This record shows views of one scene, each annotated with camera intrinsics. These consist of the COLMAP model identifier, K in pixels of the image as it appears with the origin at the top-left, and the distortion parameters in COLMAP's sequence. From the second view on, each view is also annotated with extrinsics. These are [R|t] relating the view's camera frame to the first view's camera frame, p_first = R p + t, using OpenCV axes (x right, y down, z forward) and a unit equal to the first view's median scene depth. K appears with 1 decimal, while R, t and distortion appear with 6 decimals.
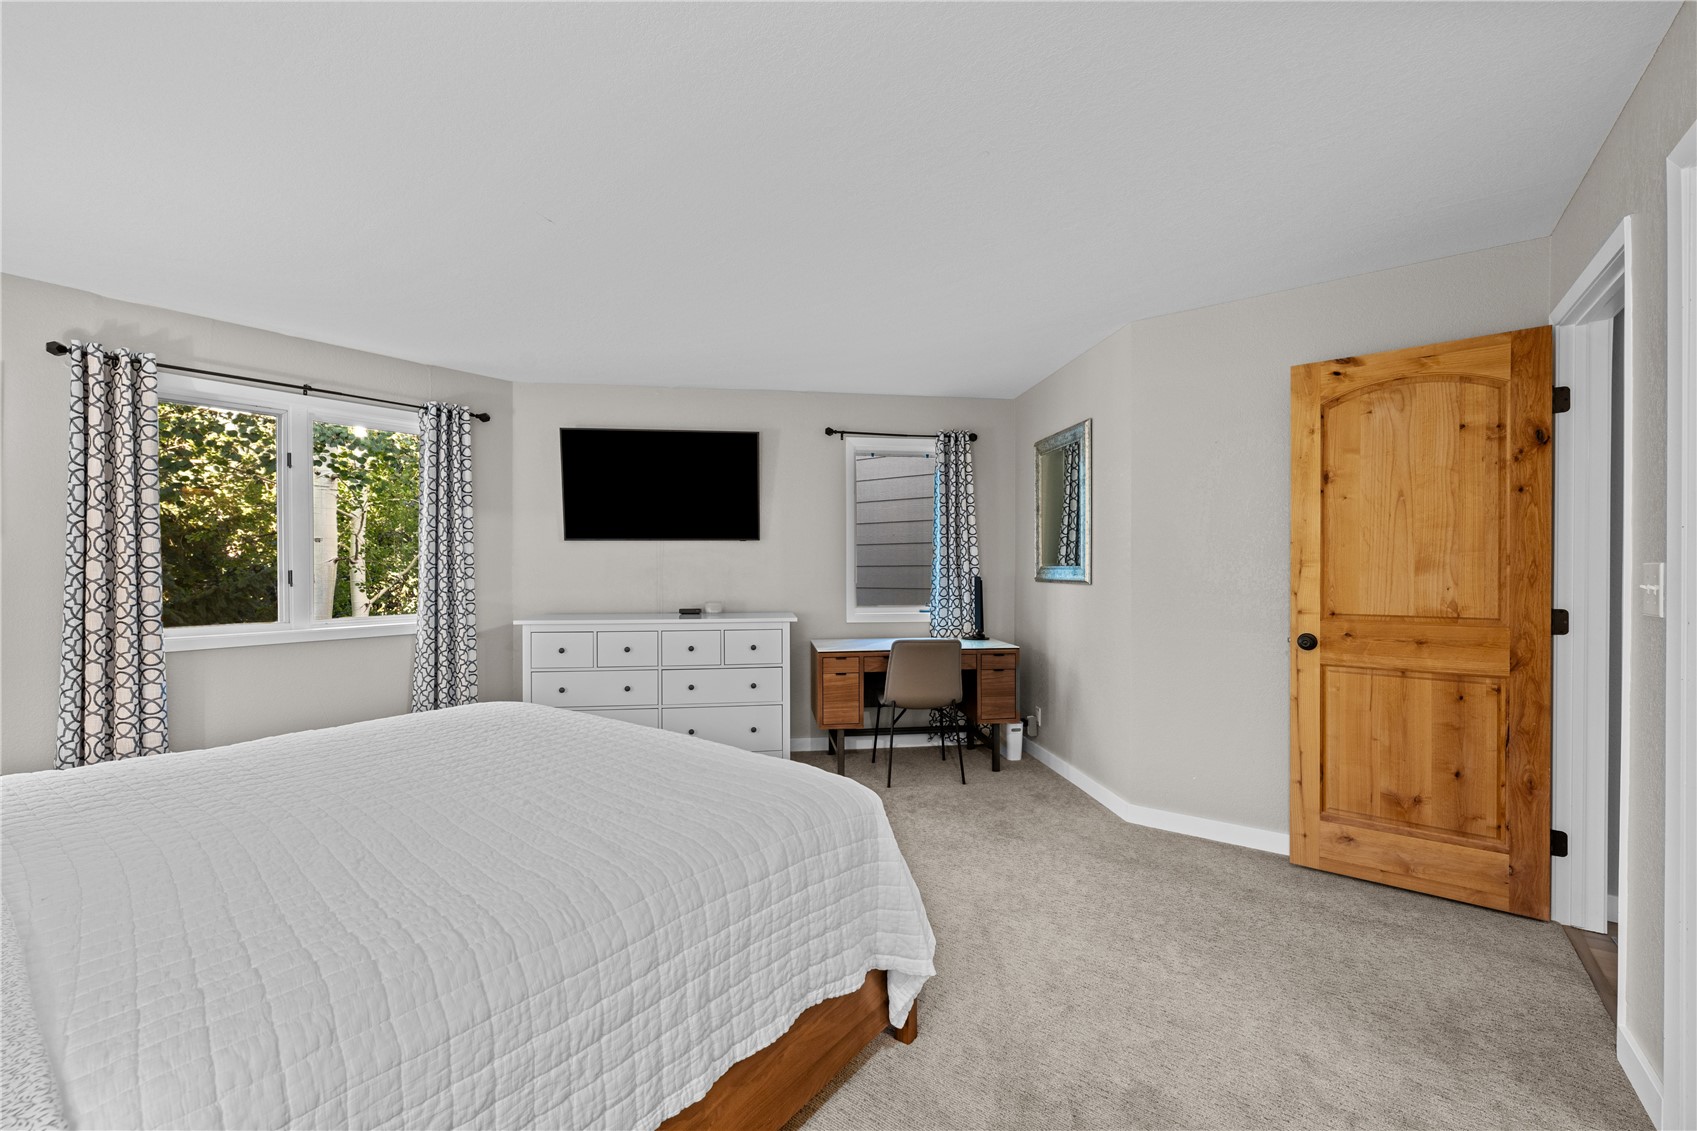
lens RADIAL K [[702.1, 0, 848.5], [0, 702.1, 565.5], [0, 0, 1]] dist [-0.000488, -0.000182]
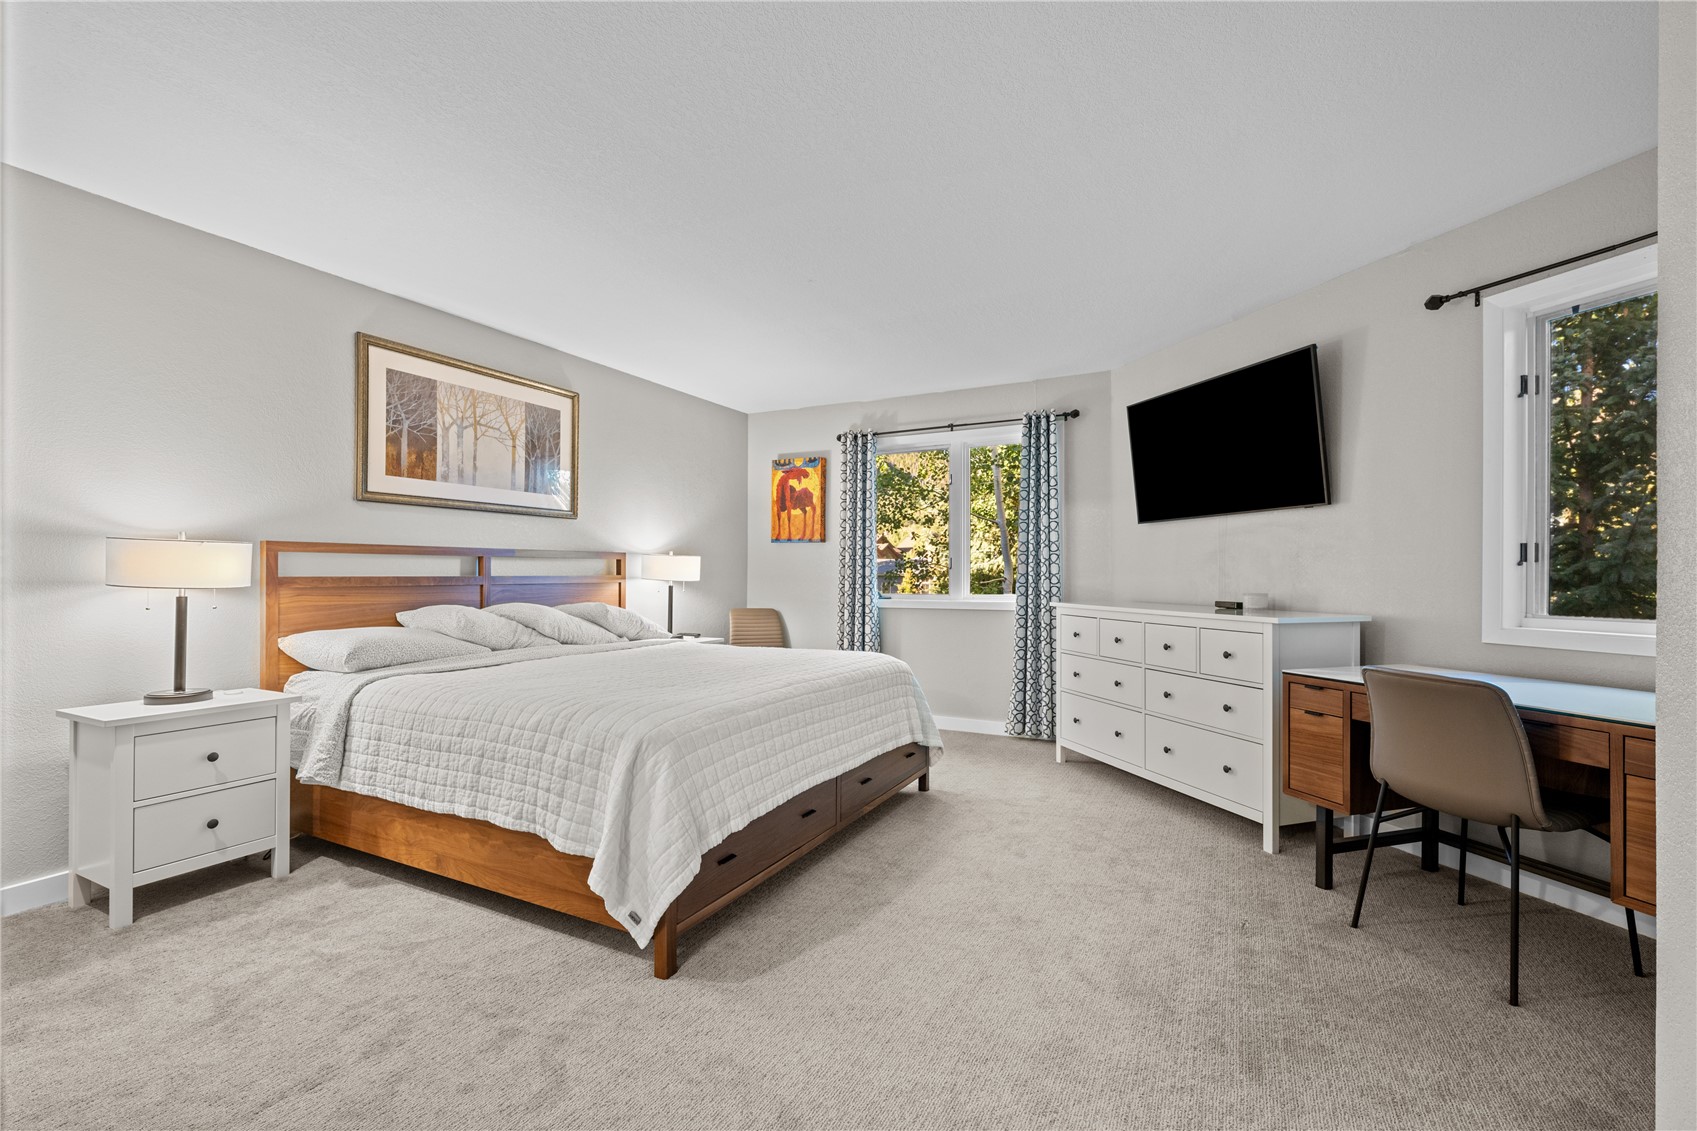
lens RADIAL K [[737.3, 0, 848.5], [0, 737.3, 565.5], [0, 0, 1]] dist [0.000824, 0.000050]
pose [[0.161982, -0.009810, -0.986745, 0.505830], [-0.001429, 0.999947, -0.010176, 0.030580], [0.986793, 0.003058, 0.161960, 0.453617]]
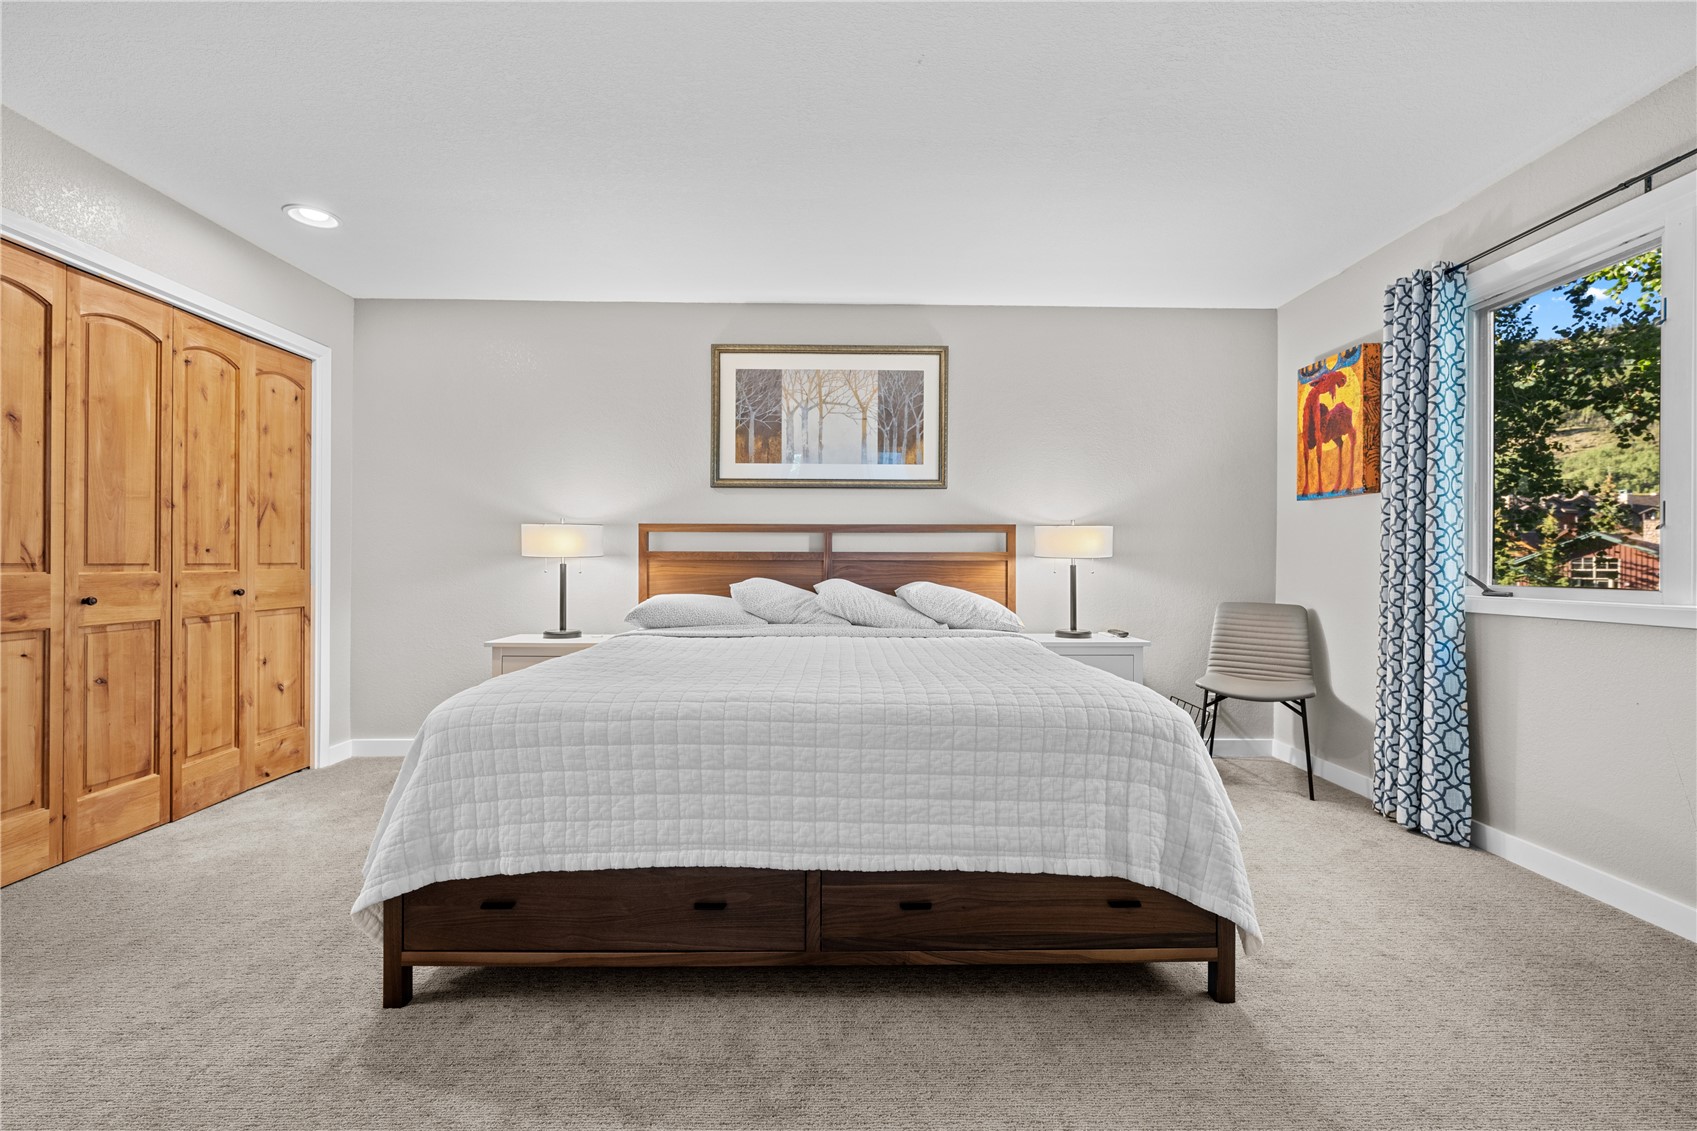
lens RADIAL K [[702.1, 0, 848.5], [0, 702.1, 565.5], [0, 0, 1]] dist [-0.000488, -0.000182]
pose [[-0.793467, -0.001279, -0.608611, 0.059728], [-0.002904, 0.999994, 0.001685, 0.050112], [0.608606, 0.003105, -0.793467, 0.860034]]
